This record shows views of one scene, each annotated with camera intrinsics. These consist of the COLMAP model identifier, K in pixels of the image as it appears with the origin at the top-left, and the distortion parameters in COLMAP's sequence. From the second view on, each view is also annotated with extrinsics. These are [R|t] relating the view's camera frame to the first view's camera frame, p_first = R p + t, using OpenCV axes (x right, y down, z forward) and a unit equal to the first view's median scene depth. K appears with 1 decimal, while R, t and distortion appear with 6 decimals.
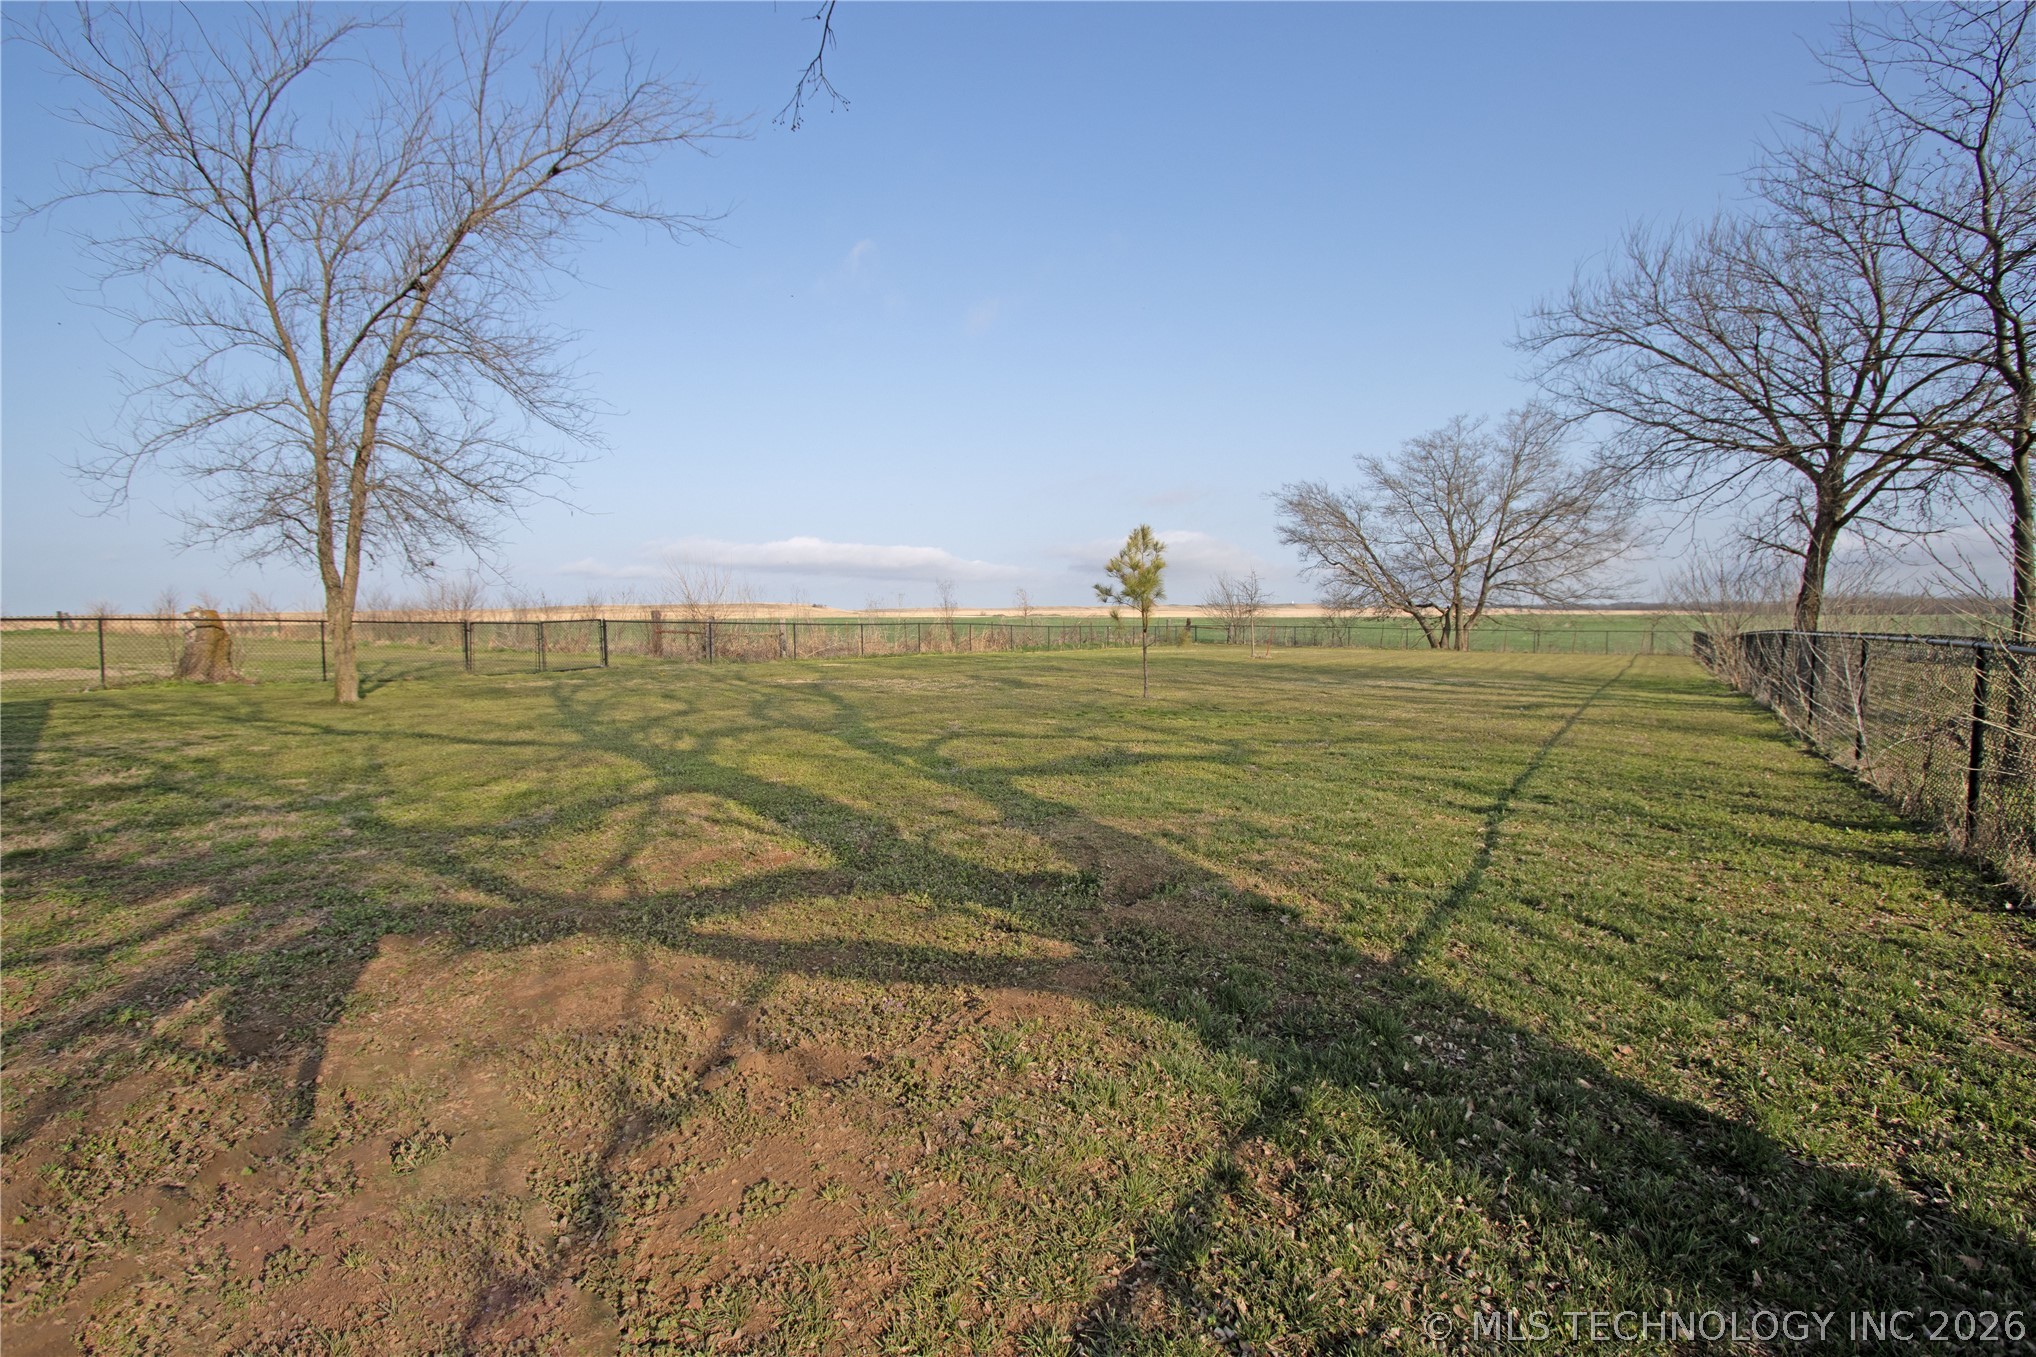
lens RADIAL K [[949.6, 0, 1018.0], [0, 949.6, 678.5], [0, 0, 1]] dist [-0.022321, -0.000090]
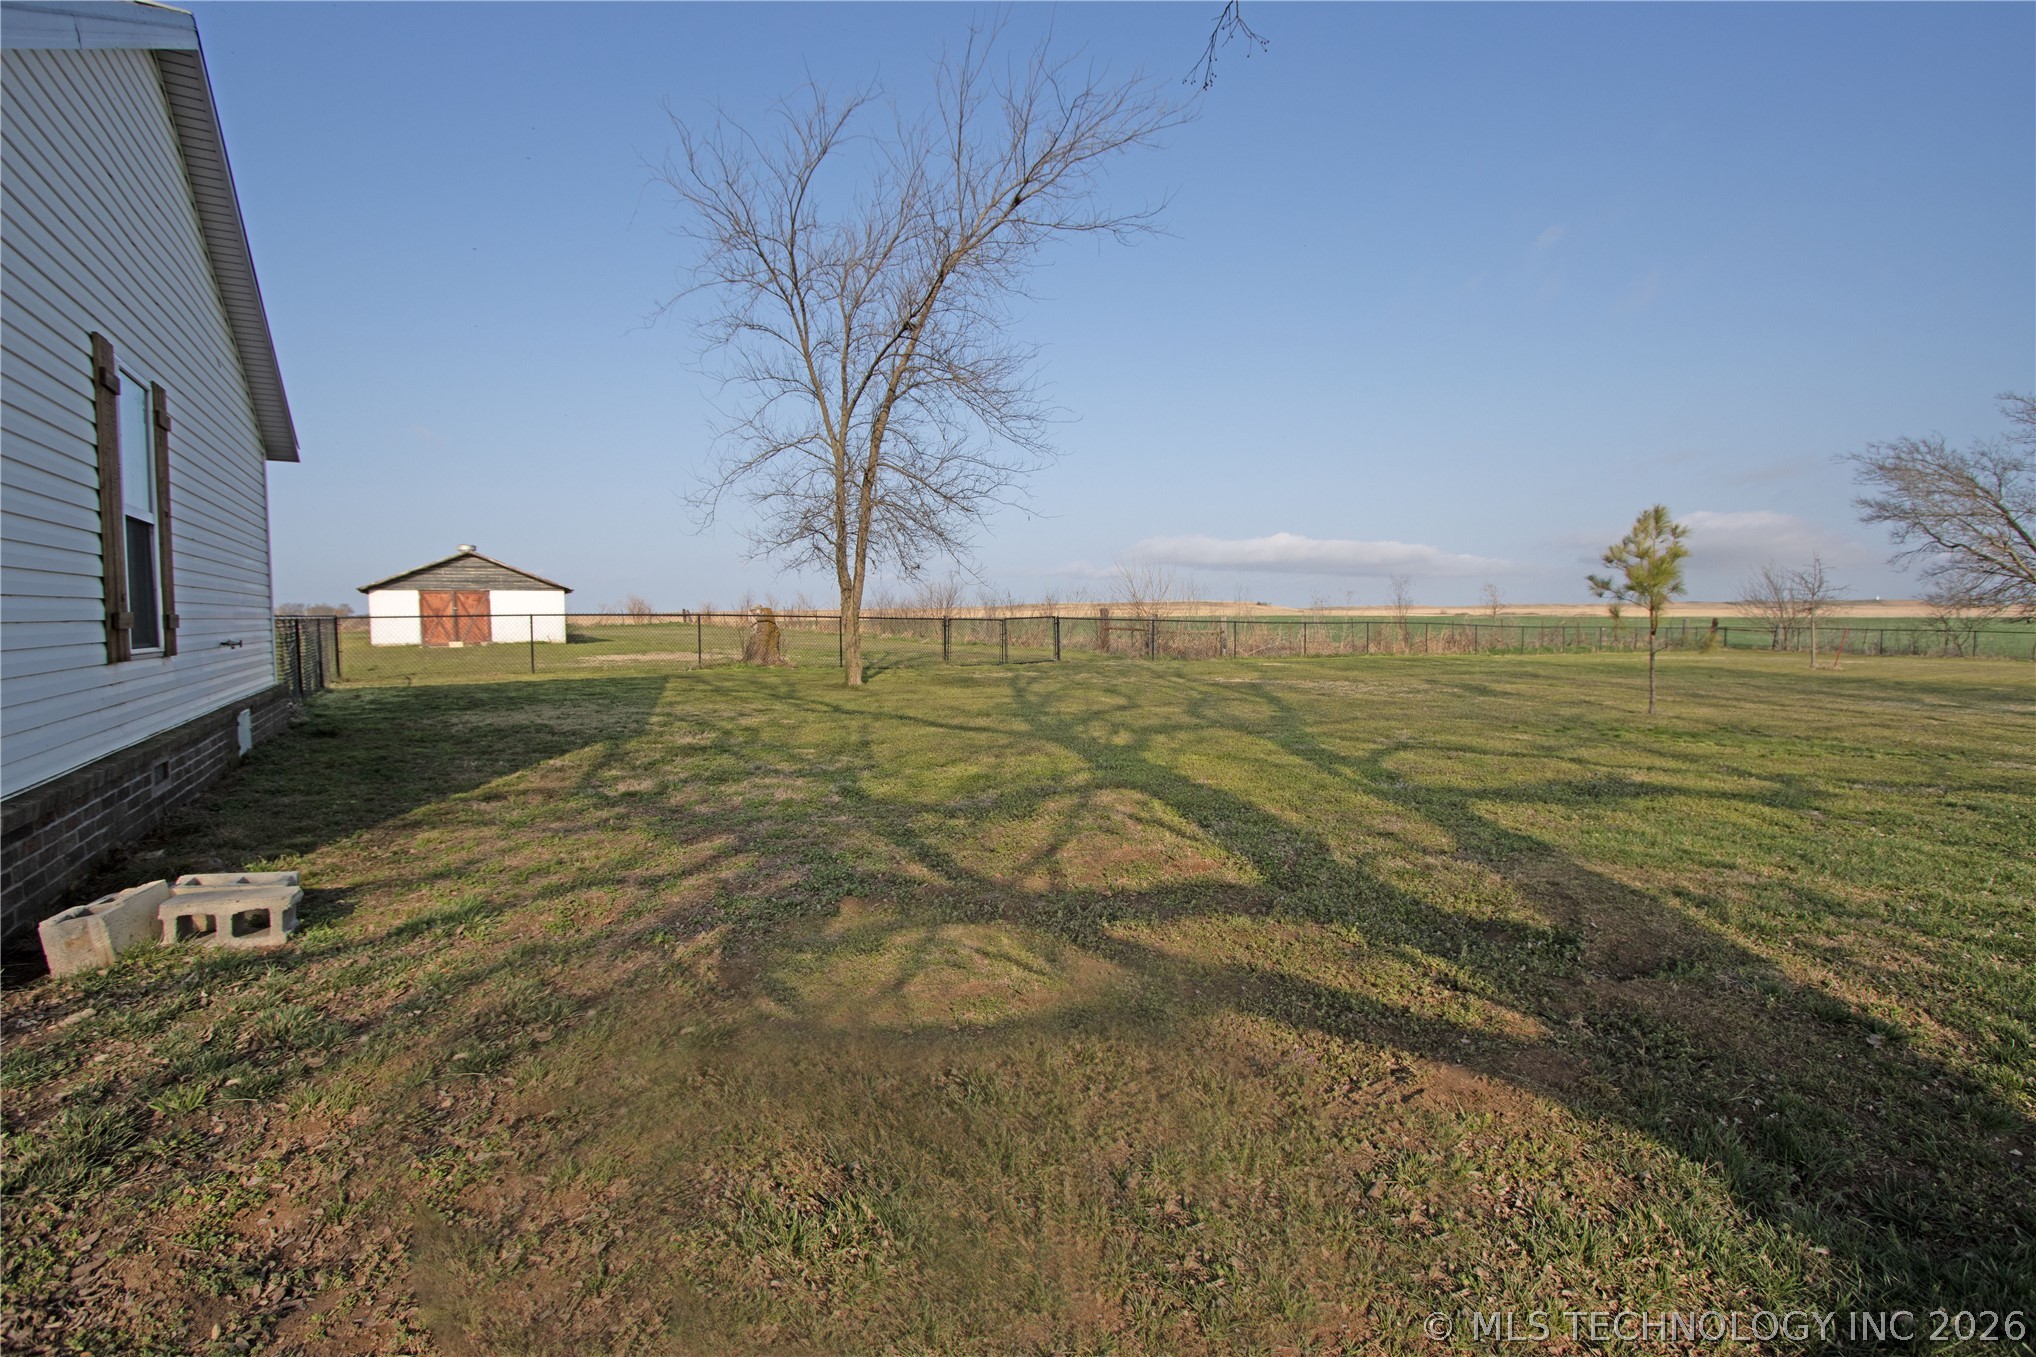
lens RADIAL K [[940.3, 0, 1018.0], [0, 940.3, 678.5], [0, 0, 1]] dist [-0.017817, 0.002023]
pose [[0.894809, 0.031501, -0.445336, 0.002233], [-0.030282, 0.999493, 0.009853, -0.002745], [0.445421, 0.004669, 0.895309, 0.037603]]
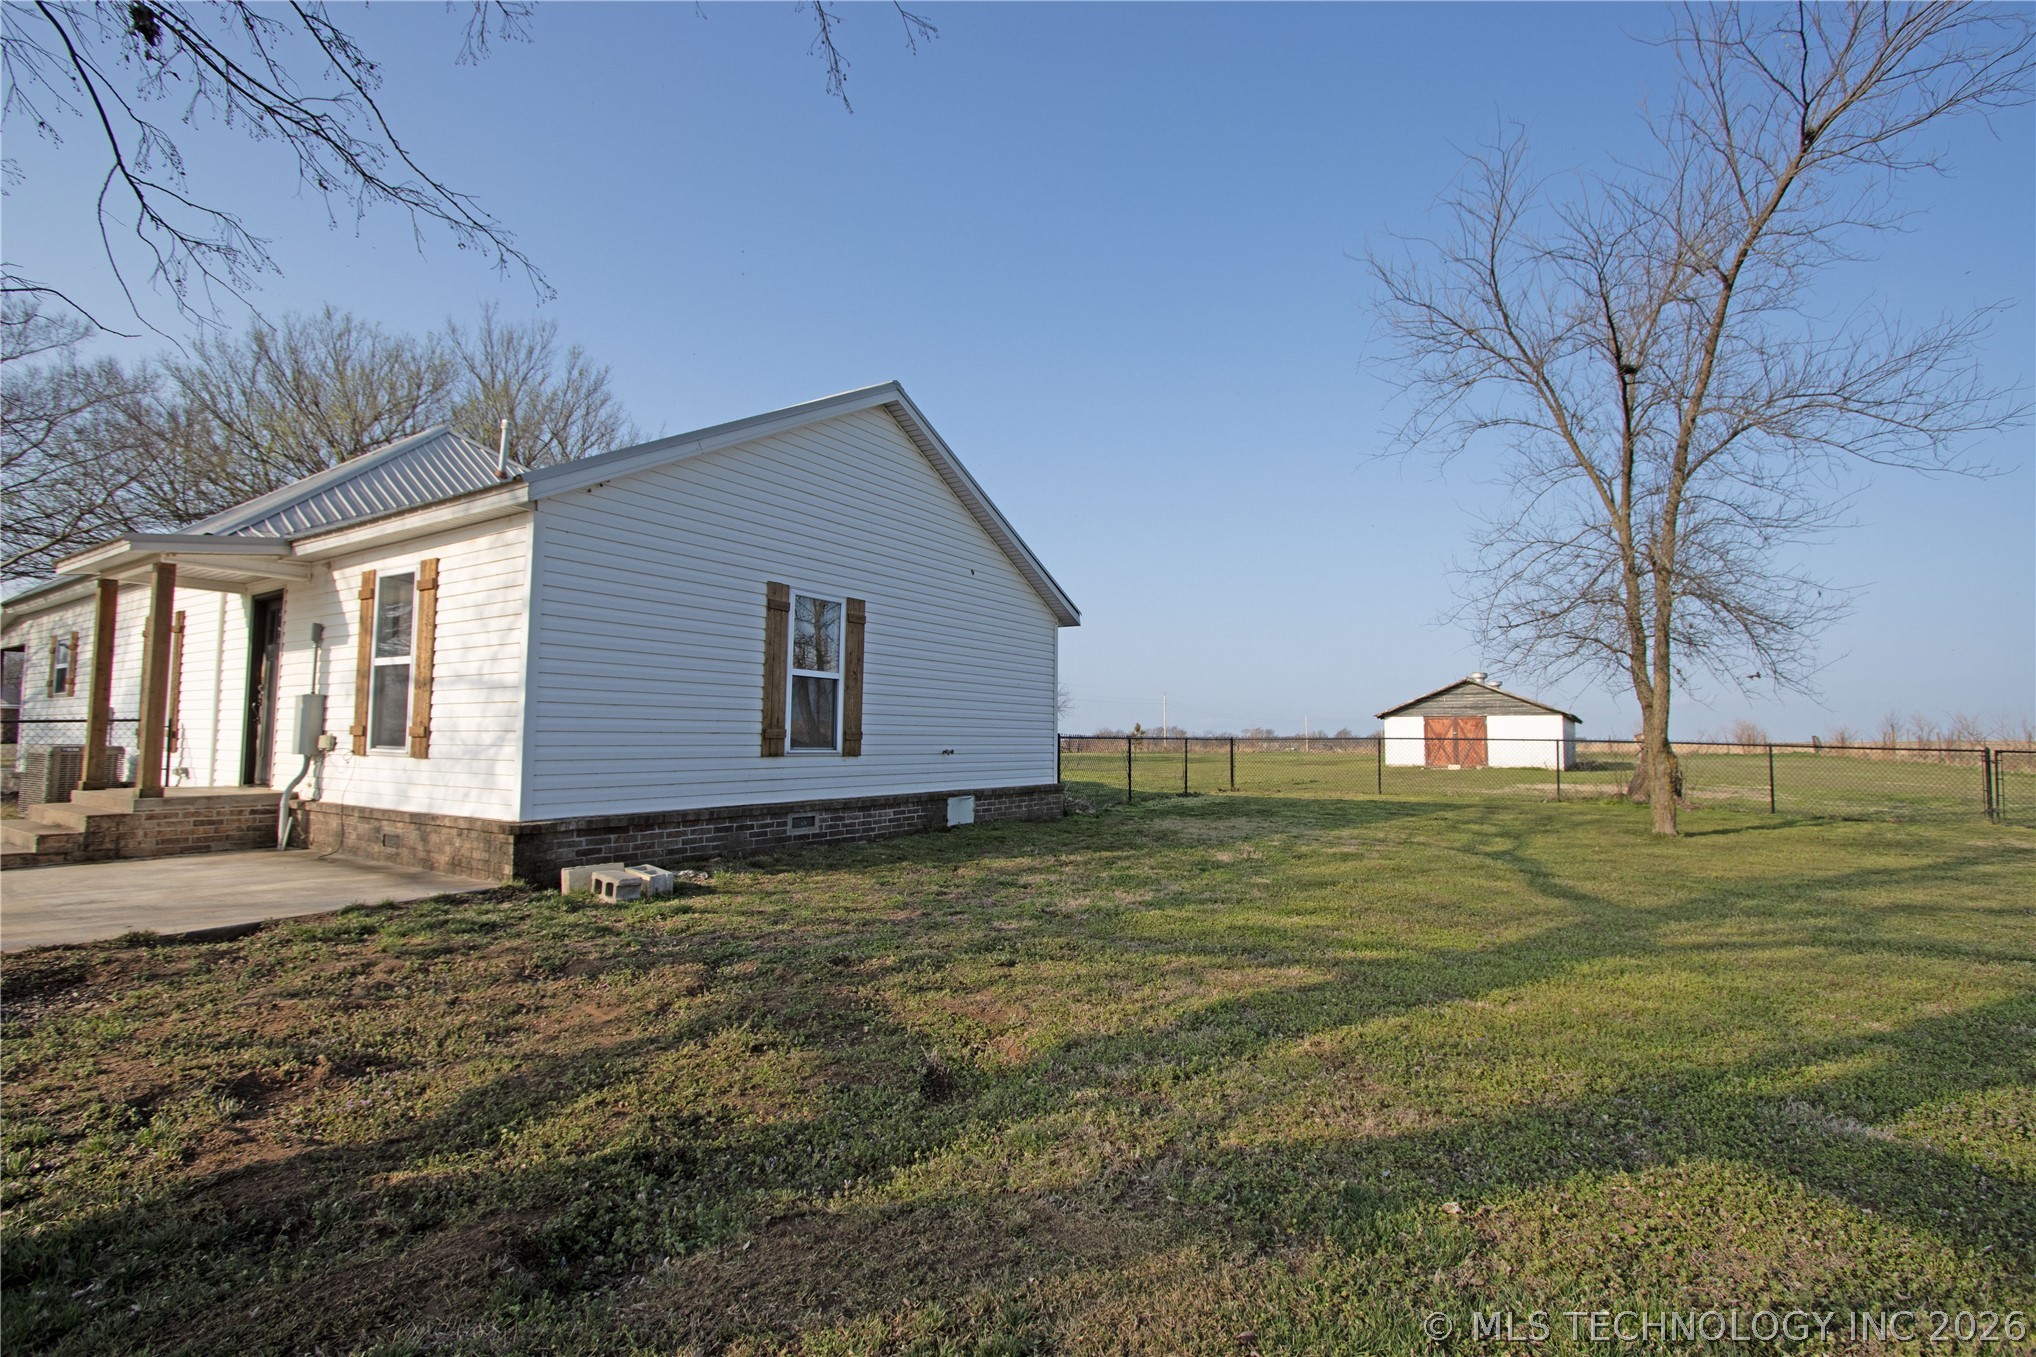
lens RADIAL K [[929.2, 0, 1018.0], [0, 929.2, 678.5], [0, 0, 1]] dist [-0.000827, 0.000042]
pose [[-0.018781, -0.057356, -0.998177, 0.273484], [-0.079167, 0.995304, -0.055701, -0.037242], [0.996684, 0.077976, -0.023234, 0.539505]]
